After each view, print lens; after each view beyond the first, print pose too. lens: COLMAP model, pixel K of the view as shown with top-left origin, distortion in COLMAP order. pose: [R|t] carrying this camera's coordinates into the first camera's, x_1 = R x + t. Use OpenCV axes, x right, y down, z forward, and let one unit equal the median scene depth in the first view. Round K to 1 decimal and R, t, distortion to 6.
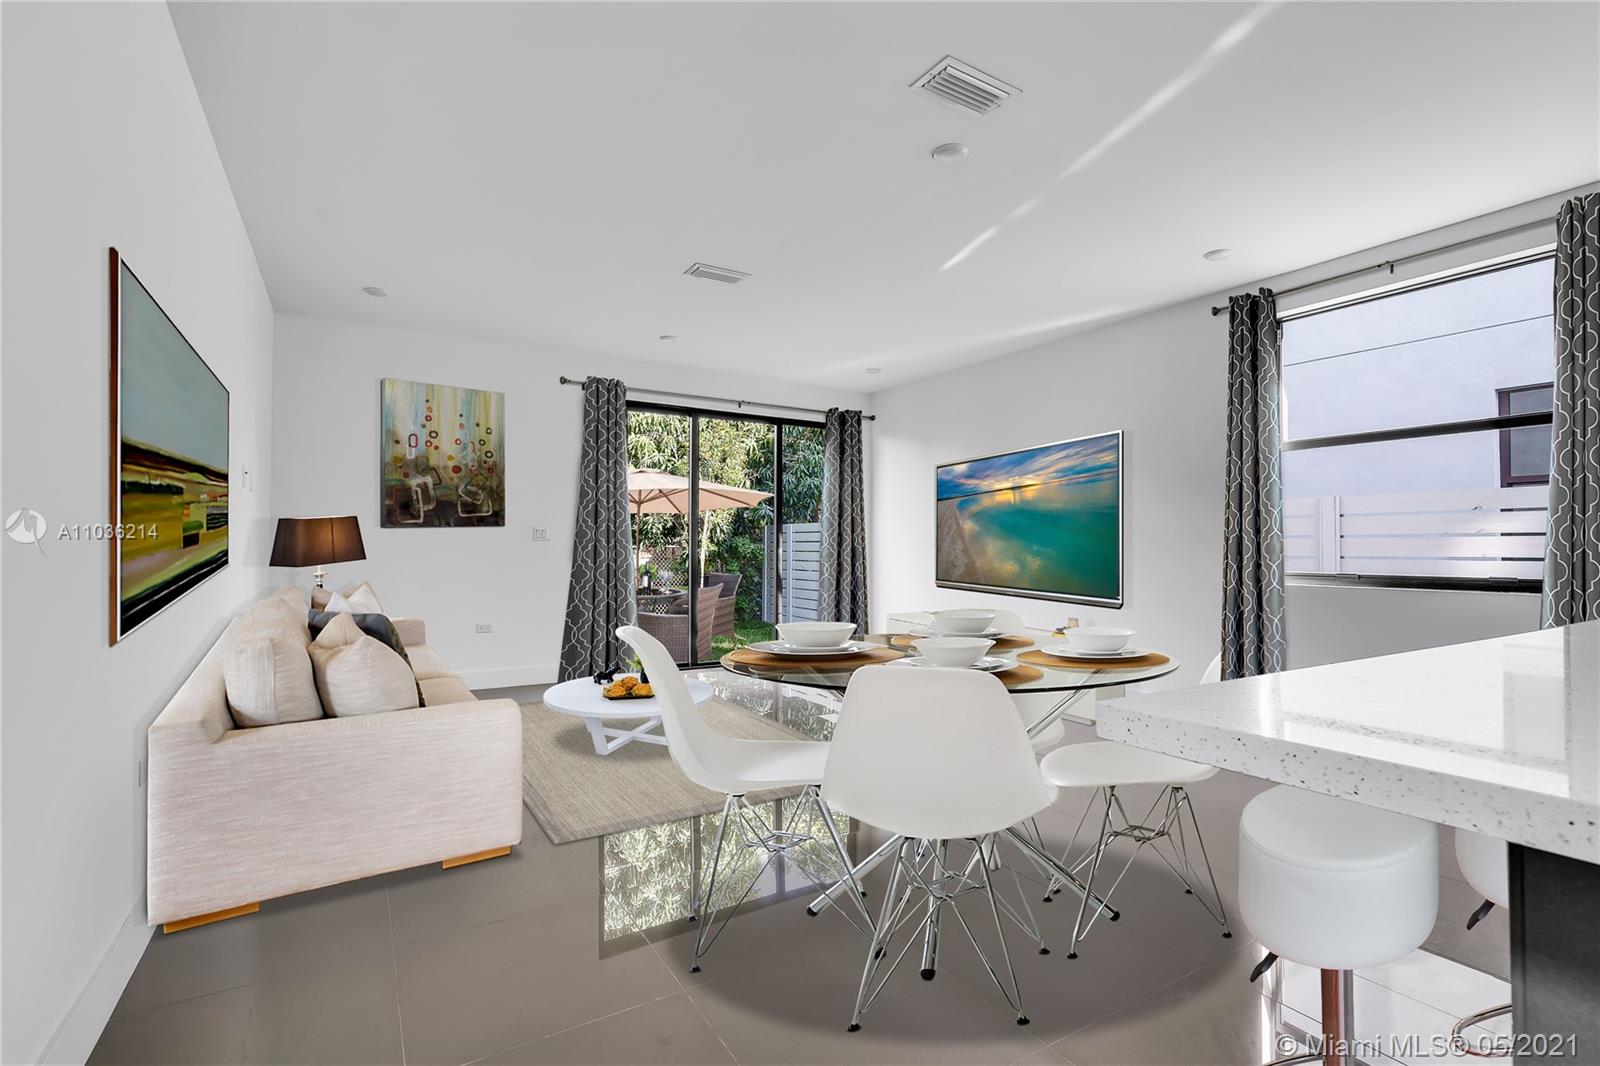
lens RADIAL K [[729.0, 0, 803.7], [0, 729.0, 537.8], [0, 0, 1]] dist [-0.001019, -0.000018]
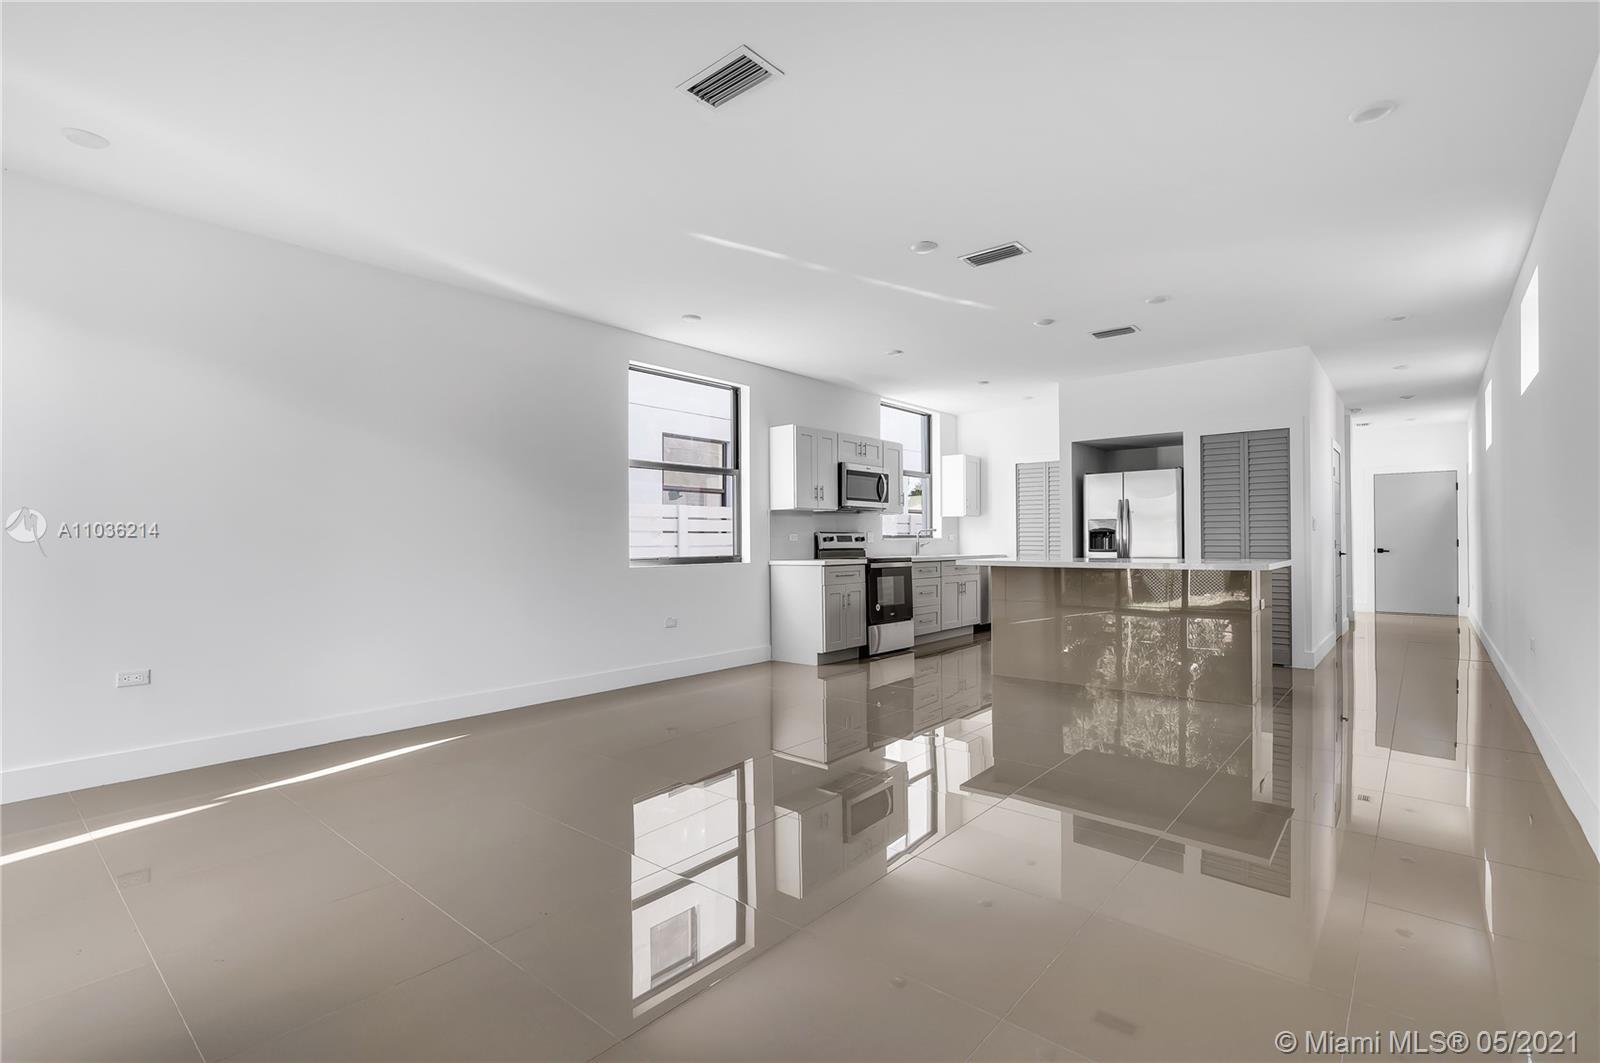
lens RADIAL K [[729.0, 0, 804.0], [0, 729.0, 538.2], [0, 0, 1]] dist [-0.001019, -0.000018]
pose [[-0.300791, 0.008864, 0.953649, -0.775546], [-0.003288, 0.999941, -0.010332, 0.027427], [-0.953685, -0.006243, -0.300744, 1.214635]]
